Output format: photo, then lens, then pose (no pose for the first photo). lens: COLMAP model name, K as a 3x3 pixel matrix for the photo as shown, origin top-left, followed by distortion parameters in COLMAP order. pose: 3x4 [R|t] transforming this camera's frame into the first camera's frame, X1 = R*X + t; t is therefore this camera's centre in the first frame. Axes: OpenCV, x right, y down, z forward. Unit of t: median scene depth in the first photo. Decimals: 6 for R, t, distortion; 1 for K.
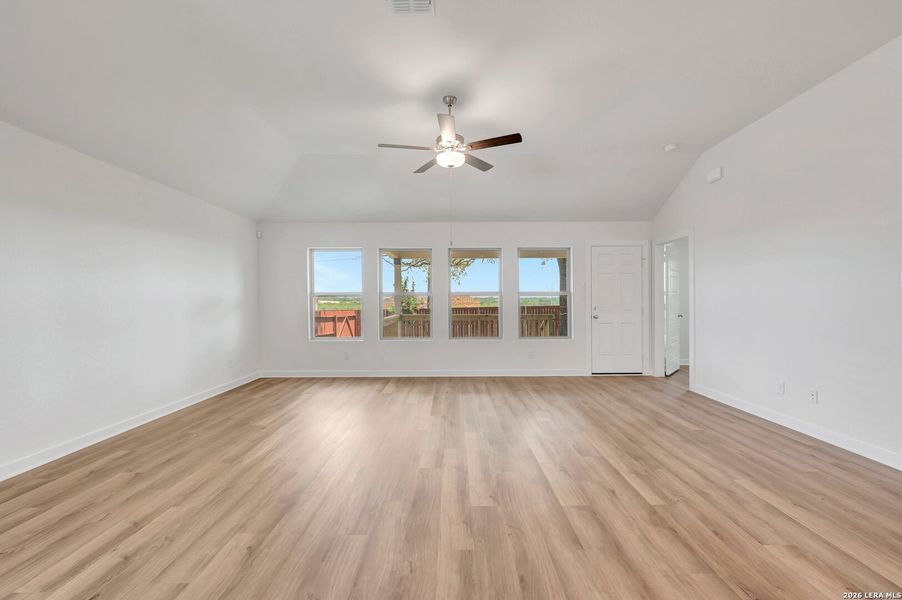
lens RADIAL K [[367.0, 0, 452.1], [0, 367.0, 303.5], [0, 0, 1]] dist [-0.001997, -0.000070]
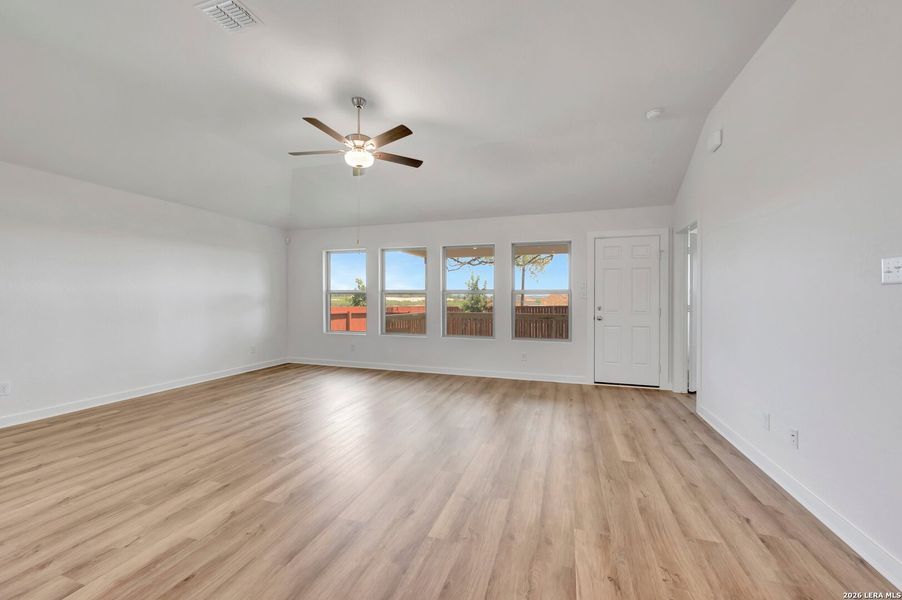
lens RADIAL K [[354.6, 0, 452.8], [0, 354.6, 299.2], [0, 0, 1]] dist [-0.003338, -0.000372]
pose [[0.952703, 0.009838, -0.303744, 0.415671], [-0.011894, 0.999917, -0.004921, -0.001165], [0.303671, 0.008301, 0.952741, 0.110175]]
